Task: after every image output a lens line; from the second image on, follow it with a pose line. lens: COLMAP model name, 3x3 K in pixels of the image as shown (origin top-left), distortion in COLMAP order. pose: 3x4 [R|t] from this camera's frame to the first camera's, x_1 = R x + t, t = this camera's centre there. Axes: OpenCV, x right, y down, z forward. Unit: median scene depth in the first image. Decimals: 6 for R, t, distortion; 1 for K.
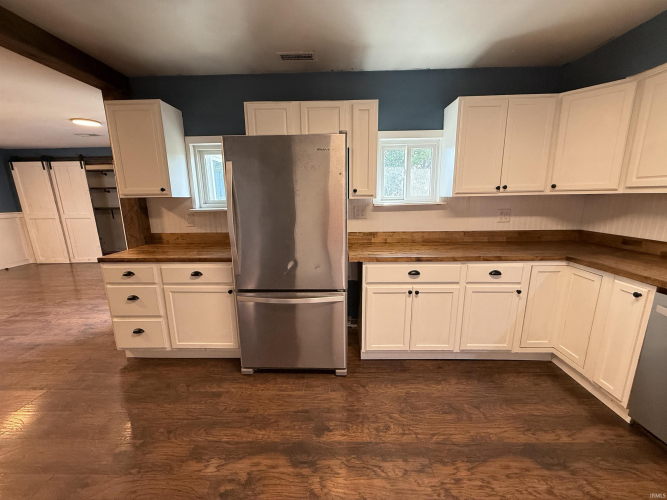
lens RADIAL K [[264.2, 0, 335.0], [0, 264.2, 250.6], [0, 0, 1]] dist [-0.001219, -0.000118]
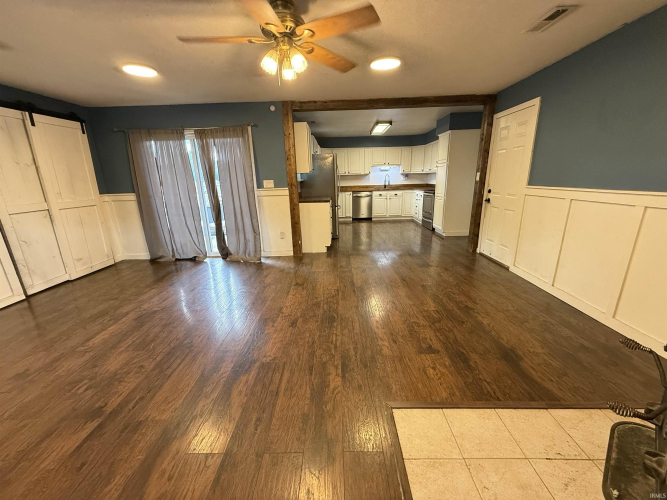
lens RADIAL K [[264.2, 0, 332.1], [0, 264.2, 251.1], [0, 0, 1]] dist [-0.001219, -0.000118]
pose [[-0.001827, -0.254676, 0.967025, -3.496536], [0.229527, 0.941102, 0.248282, -0.127077], [-0.973301, 0.222412, 0.056735, 1.067573]]
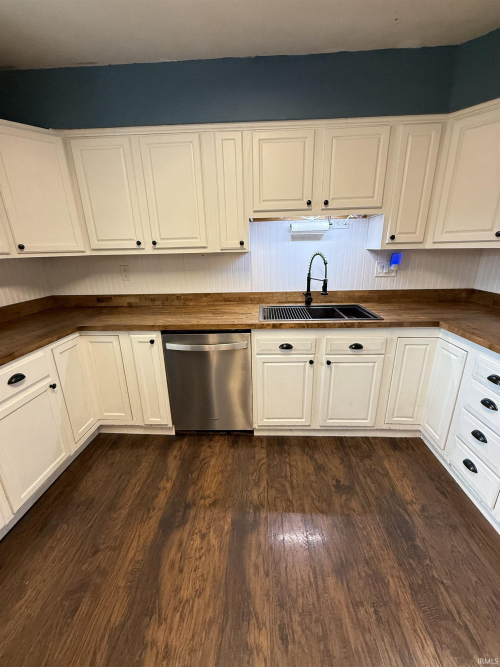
lens RADIAL K [[264.2, 0, 251.2], [0, 264.2, 335.2], [0, 0, 1]] dist [-0.001219, -0.000118]
pose [[0.028141, -0.293962, 0.955403, 0.021055], [0.224827, 0.933154, 0.280495, -0.074485], [-0.973992, 0.206907, 0.092351, 0.360224]]
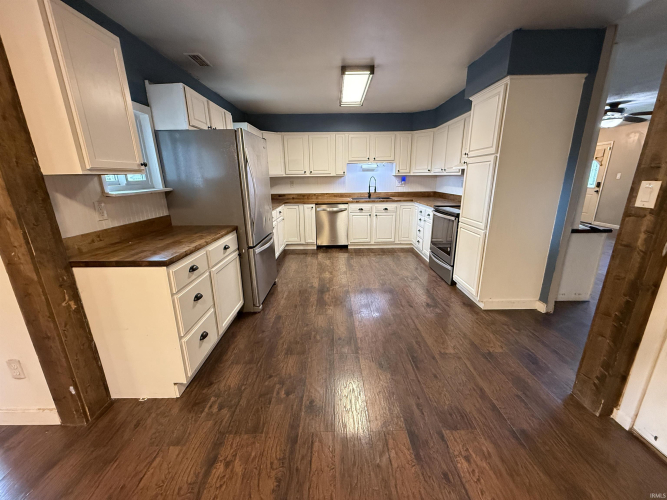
lens RADIAL K [[264.2, 0, 330.7], [0, 264.2, 249.2], [0, 0, 1]] dist [-0.001219, -0.000118]
pose [[-0.012958, -0.251909, 0.967664, -1.757461], [0.216299, 0.944126, 0.248678, -0.088100], [-0.976241, 0.212527, 0.042254, 0.606141]]
